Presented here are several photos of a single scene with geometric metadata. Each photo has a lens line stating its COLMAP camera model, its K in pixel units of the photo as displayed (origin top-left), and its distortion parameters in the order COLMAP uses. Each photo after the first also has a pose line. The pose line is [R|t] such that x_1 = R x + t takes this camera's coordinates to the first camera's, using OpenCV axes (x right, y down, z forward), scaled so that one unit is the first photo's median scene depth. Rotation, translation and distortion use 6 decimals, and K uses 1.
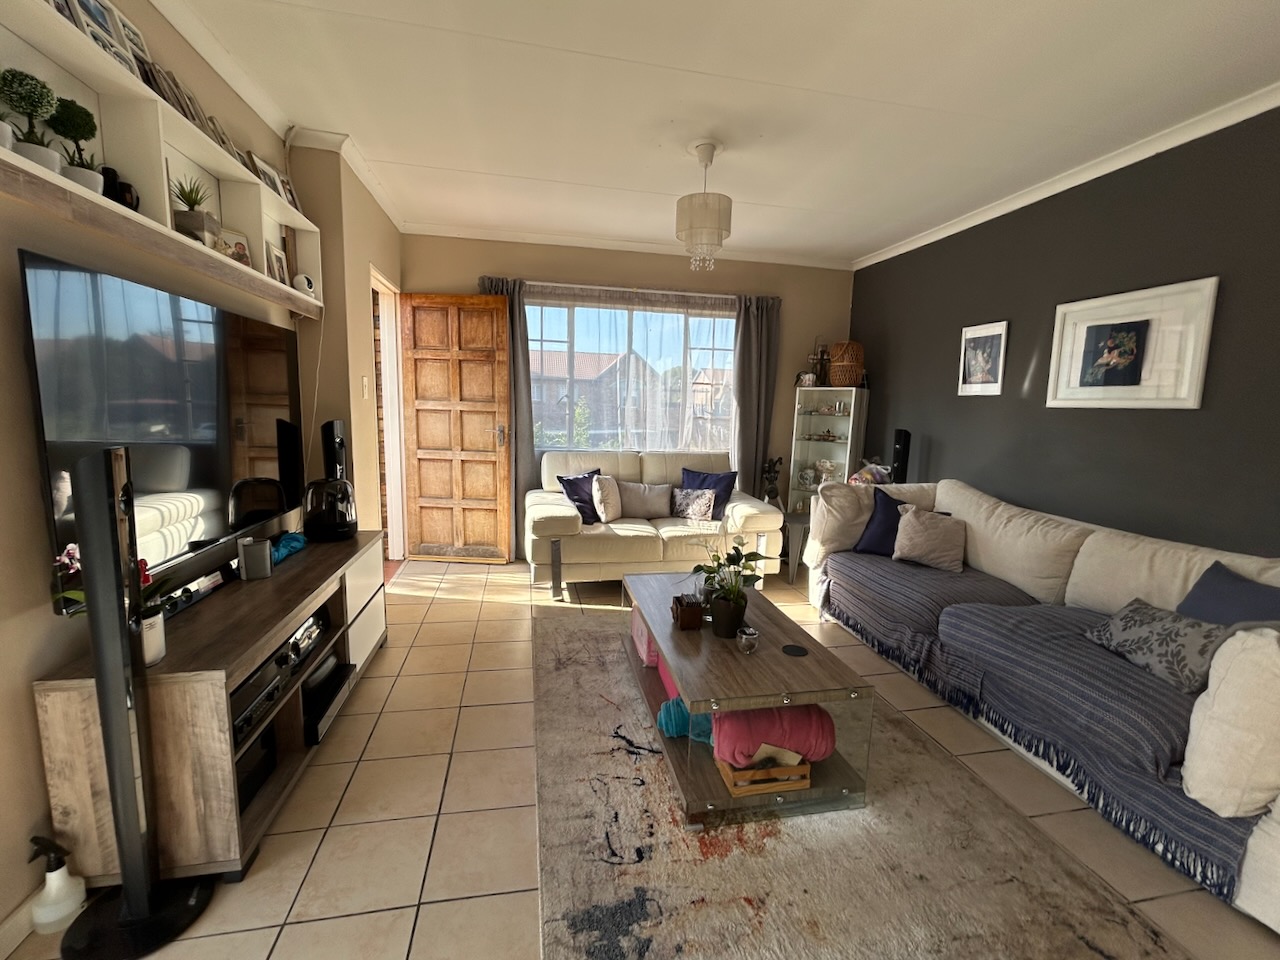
lens RADIAL K [[546.0, 0, 639.1], [0, 546.0, 481.9], [0, 0, 1]] dist [-0.000032, 0.000570]
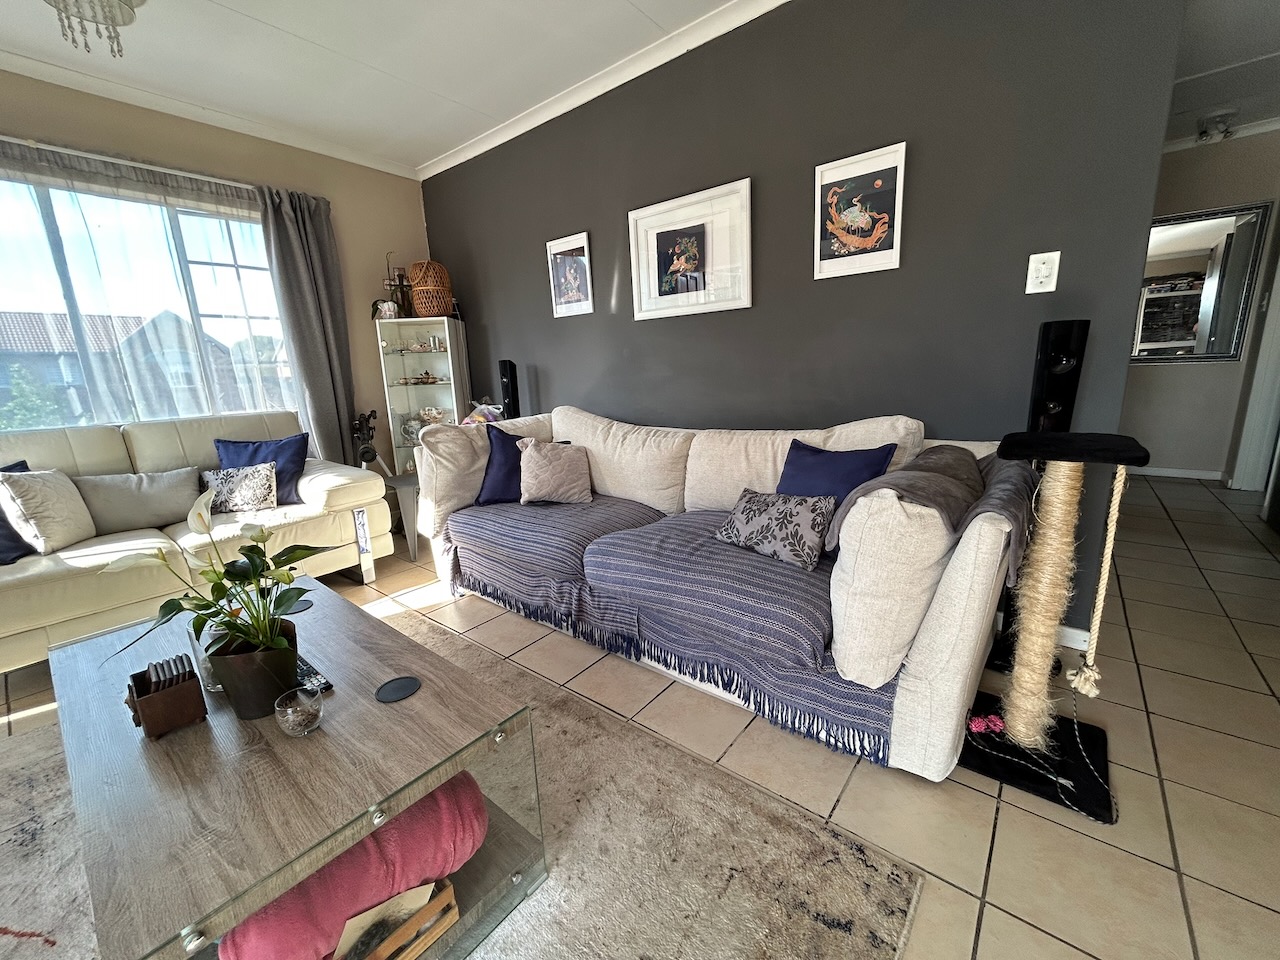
lens RADIAL K [[513.8, 0, 634.0], [0, 513.8, 483.9], [0, 0, 1]] dist [-0.004830, 0.001337]
pose [[0.774695, -0.196455, 0.601043, 0.141789], [0.151240, 0.980492, 0.125544, 0.042006], [-0.613982, -0.006356, 0.789295, 0.295521]]
